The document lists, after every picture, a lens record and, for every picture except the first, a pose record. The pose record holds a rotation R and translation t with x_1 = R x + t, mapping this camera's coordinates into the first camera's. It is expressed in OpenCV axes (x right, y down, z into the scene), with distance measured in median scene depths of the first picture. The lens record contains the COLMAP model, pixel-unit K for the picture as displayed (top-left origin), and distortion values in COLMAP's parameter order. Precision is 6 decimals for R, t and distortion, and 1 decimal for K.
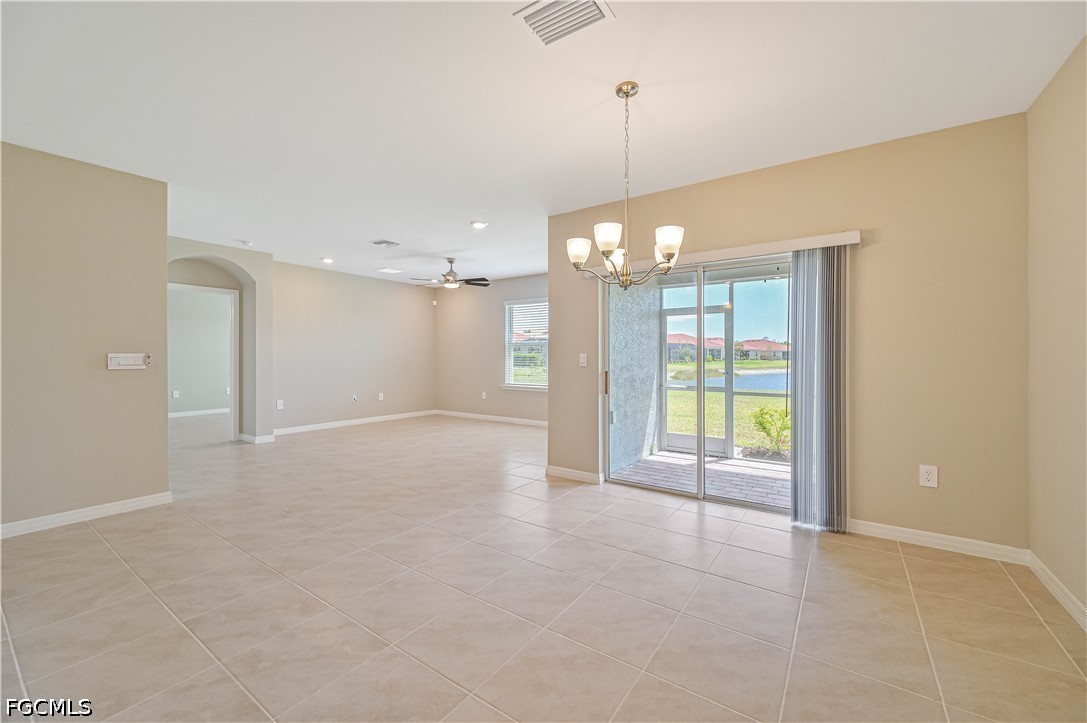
lens RADIAL K [[437.8, 0, 539.5], [0, 437.8, 351.8], [0, 0, 1]] dist [0.001193, -0.000013]
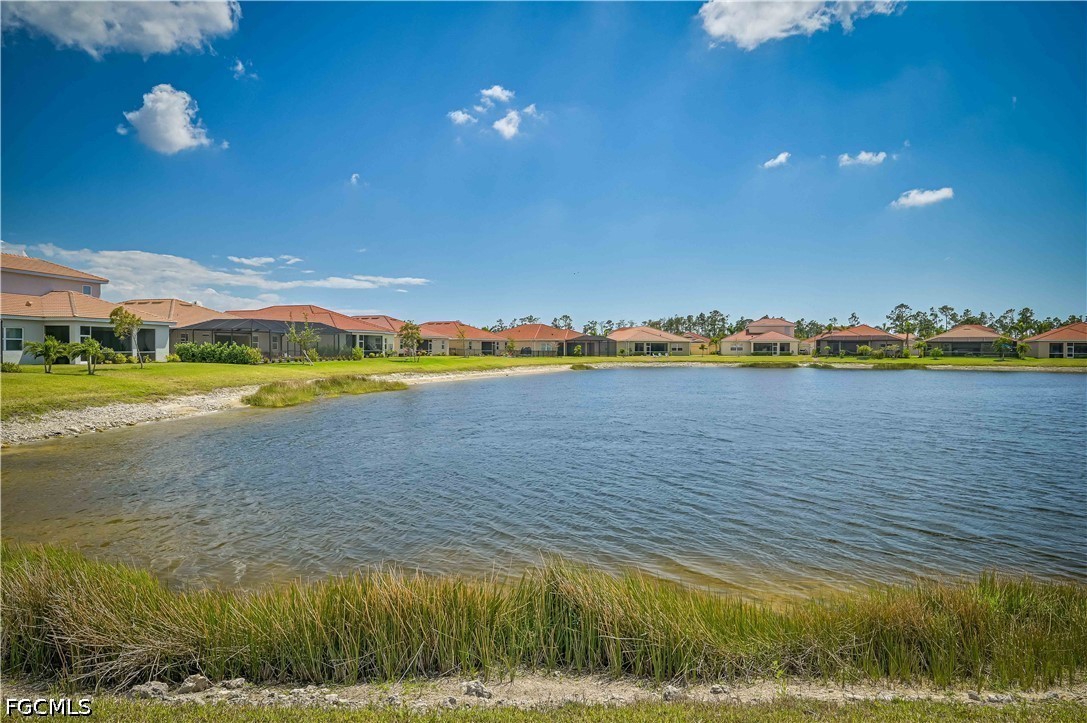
lens RADIAL K [[663.0, 0, 579.7], [0, 663.0, 361.9], [0, 0, 1]] dist [0.000626, 0.000004]
pose [[0.790632, -0.008217, 0.612237, 1.634160], [-0.010144, 0.999597, 0.026516, 0.030320], [-0.612208, -0.027175, 0.790230, 3.133054]]
